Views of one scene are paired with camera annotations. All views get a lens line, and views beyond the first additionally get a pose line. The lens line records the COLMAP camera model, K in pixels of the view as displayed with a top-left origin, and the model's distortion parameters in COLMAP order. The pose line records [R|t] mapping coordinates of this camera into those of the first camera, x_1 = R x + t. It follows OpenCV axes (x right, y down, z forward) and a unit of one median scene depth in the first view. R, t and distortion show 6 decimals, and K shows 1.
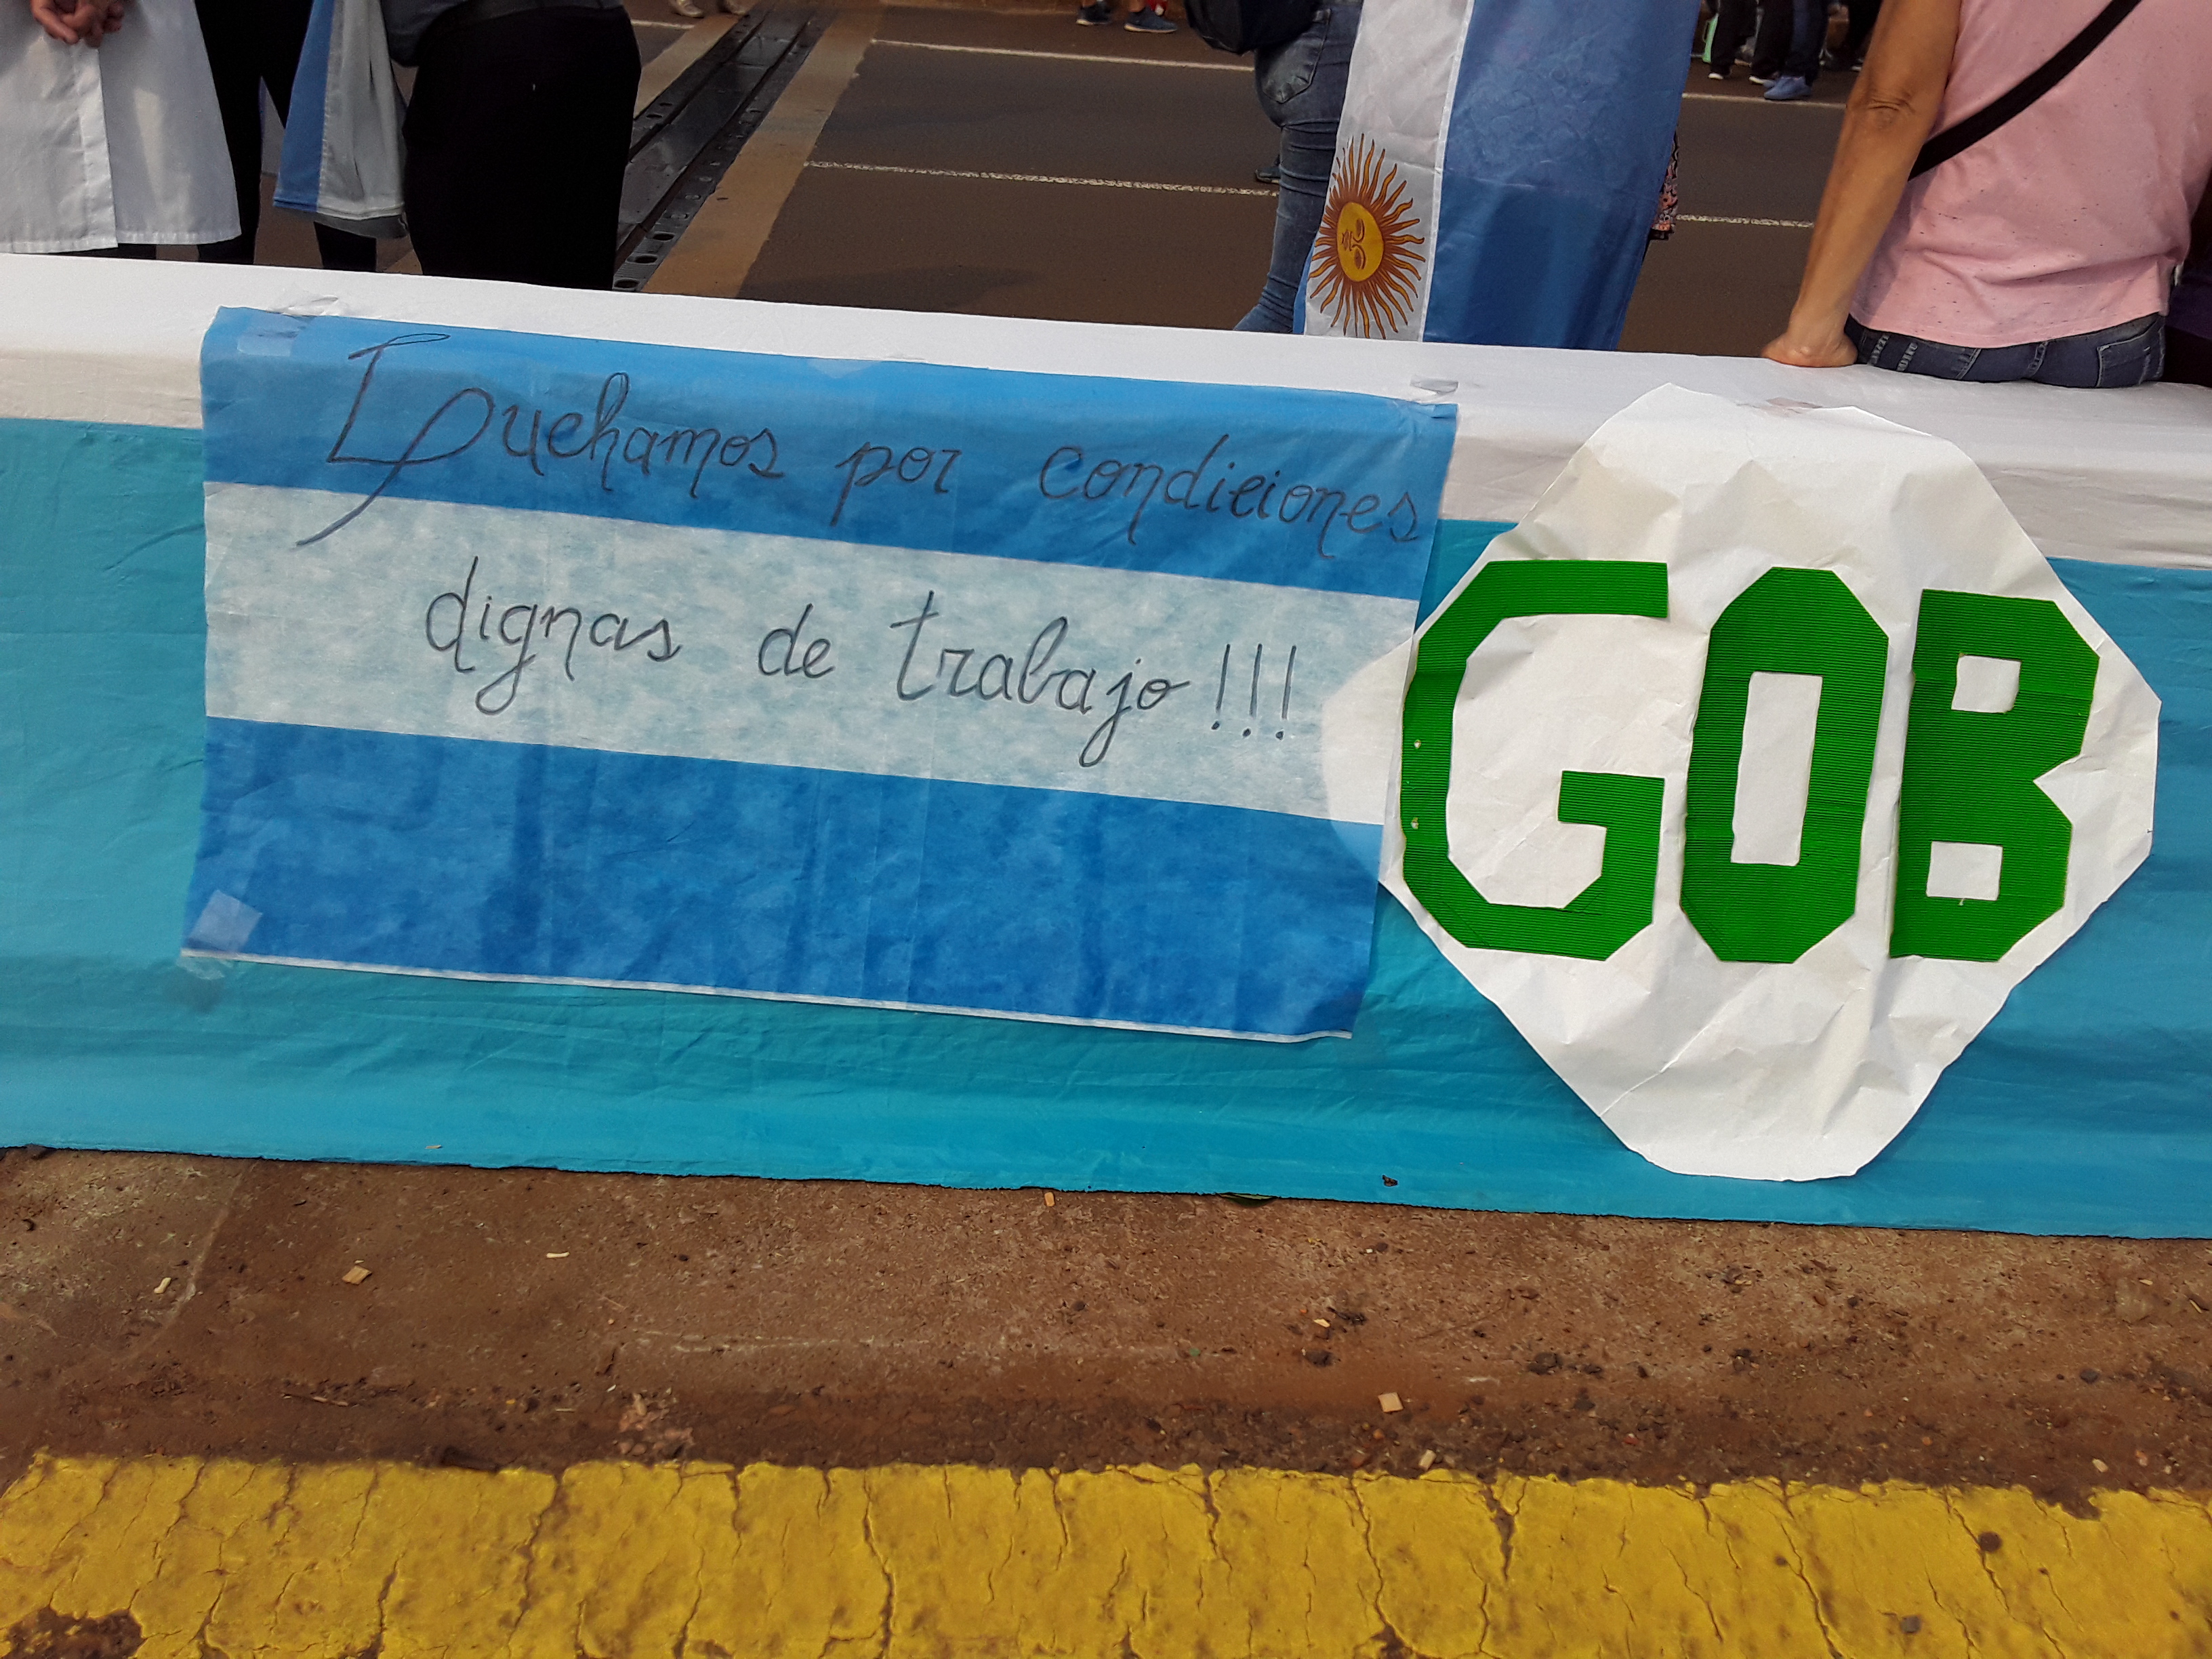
lens RADIAL K [[2033.8, 0, 1106.0], [0, 2033.8, 829.5], [0, 0, 1]] dist [0.118259, -0.248918]
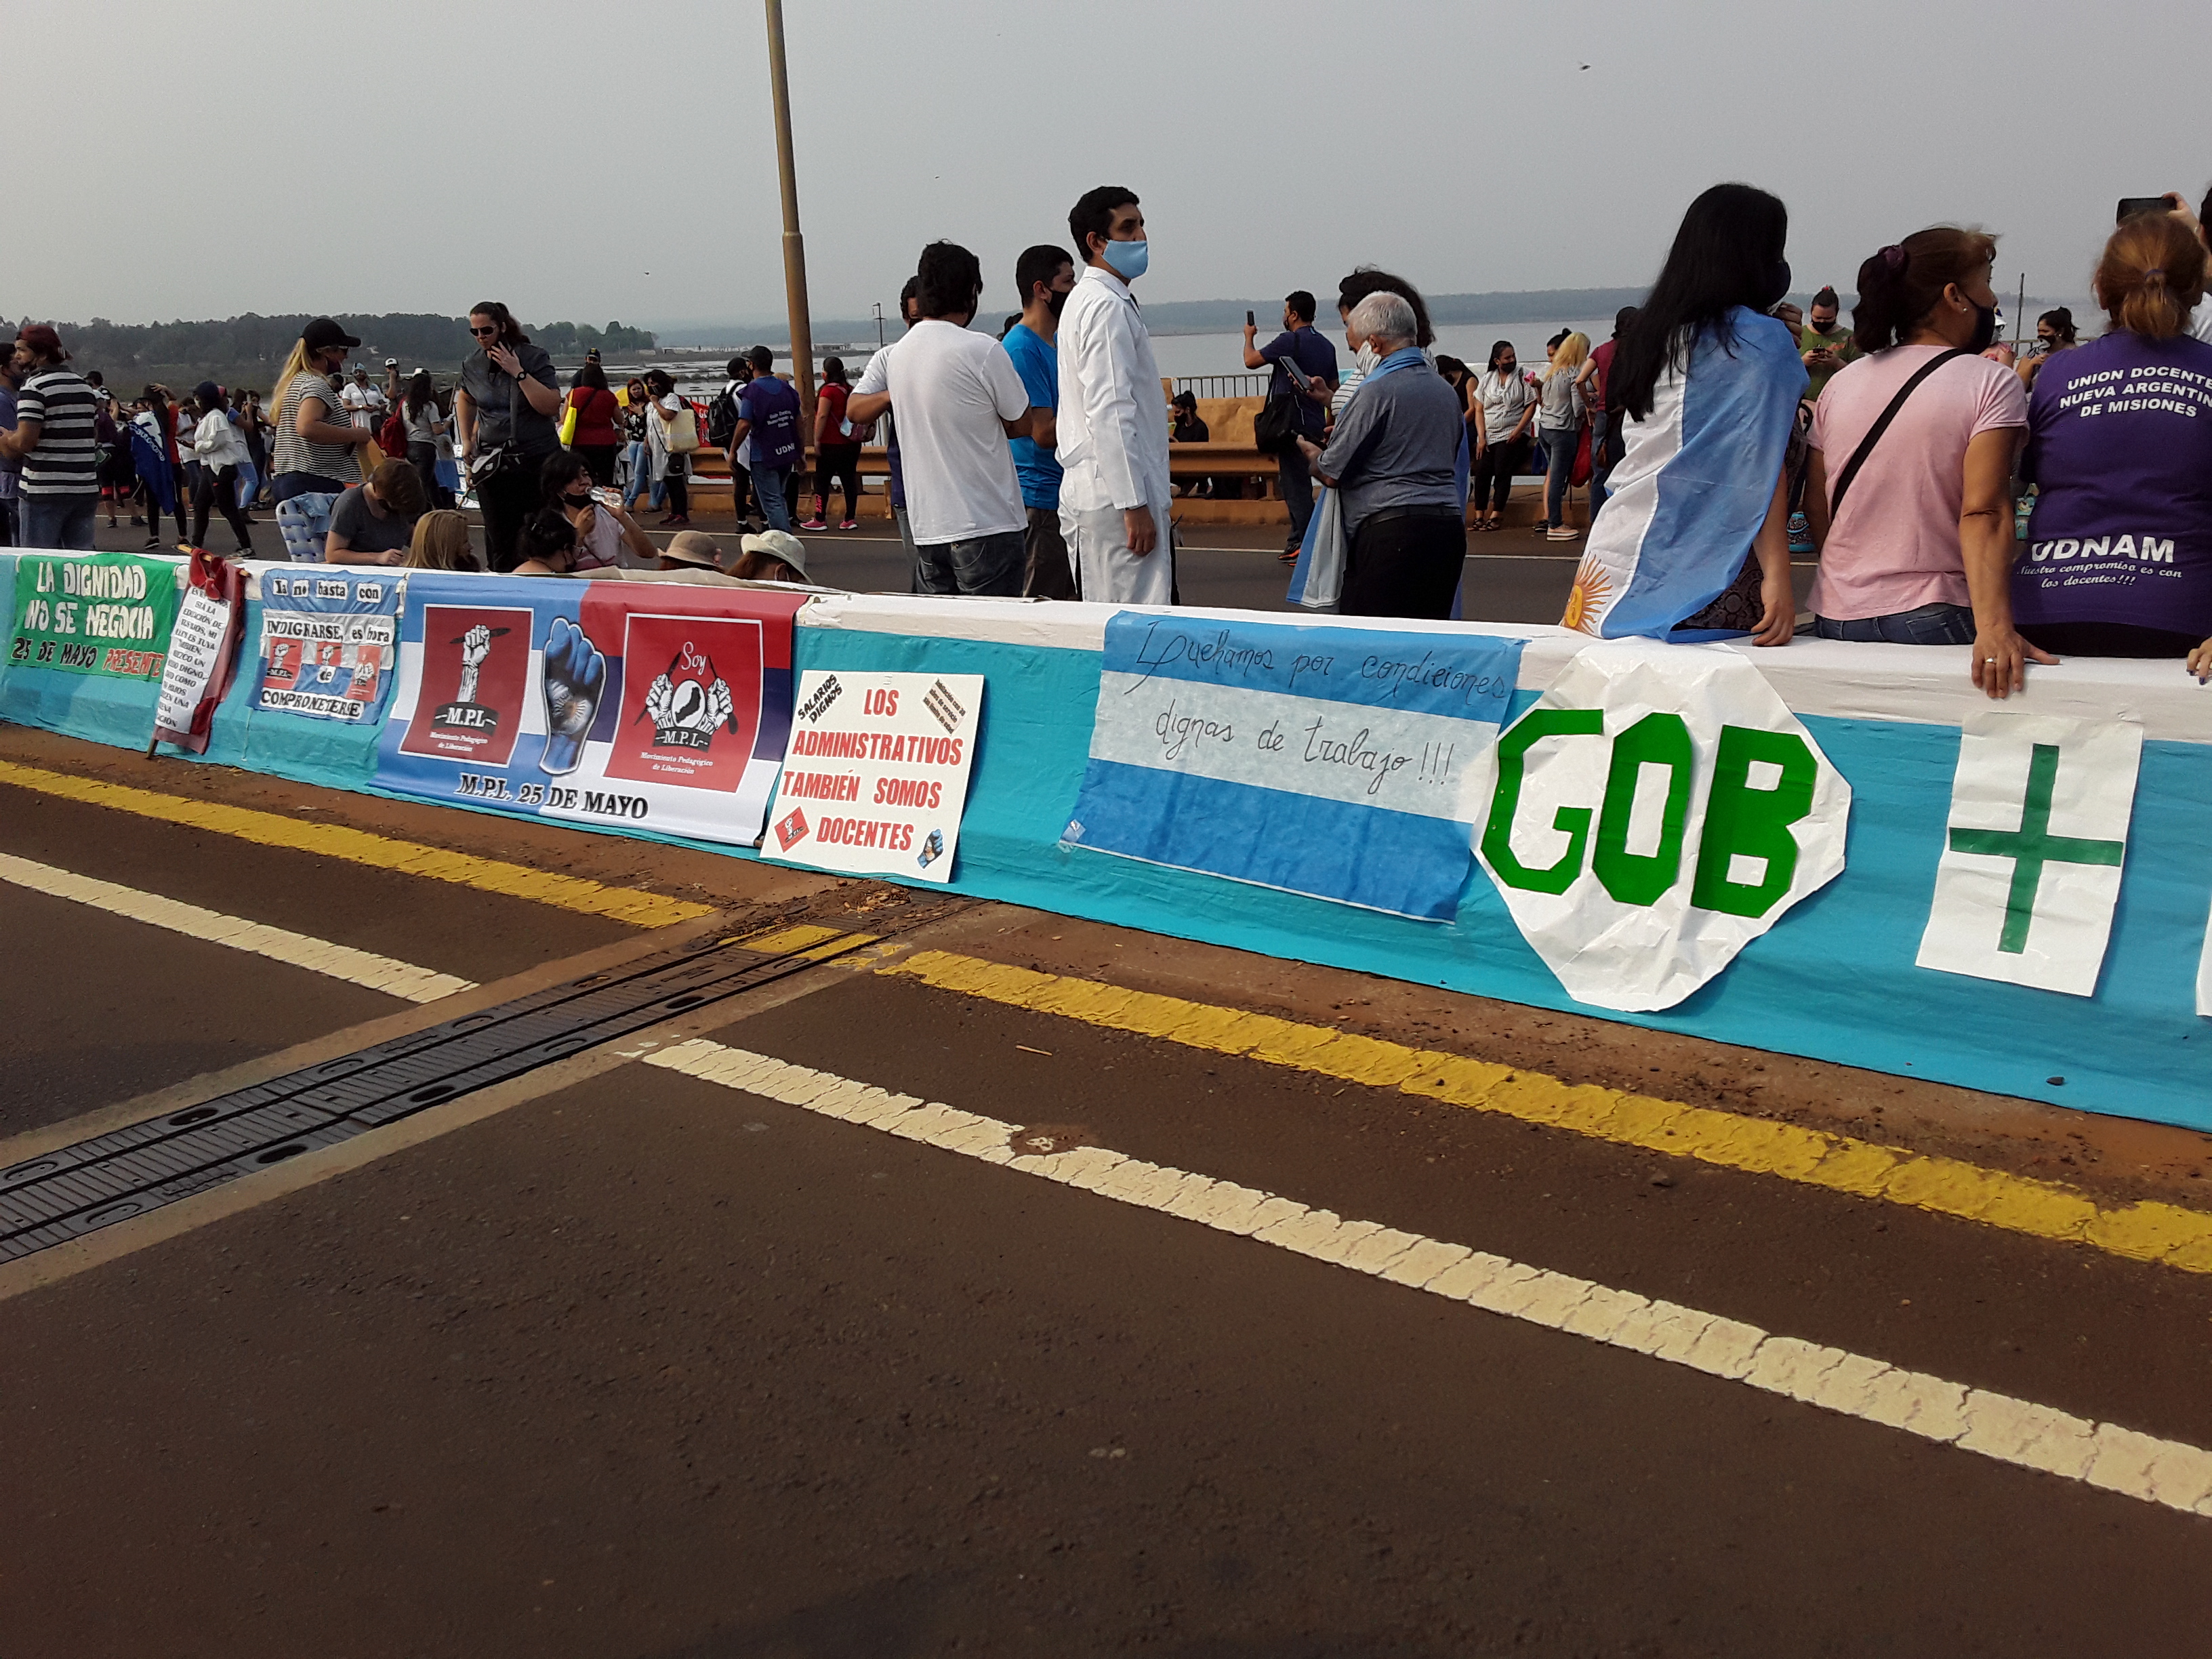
lens RADIAL K [[2033.8, 0, 1106.0], [0, 2033.8, 829.5], [0, 0, 1]] dist [0.118259, -0.248918]
pose [[0.728711, 0.049658, -0.683018, 1.343756], [-0.231415, 0.956553, -0.177352, 0.482823], [0.644536, 0.287299, 0.708542, -0.796176]]
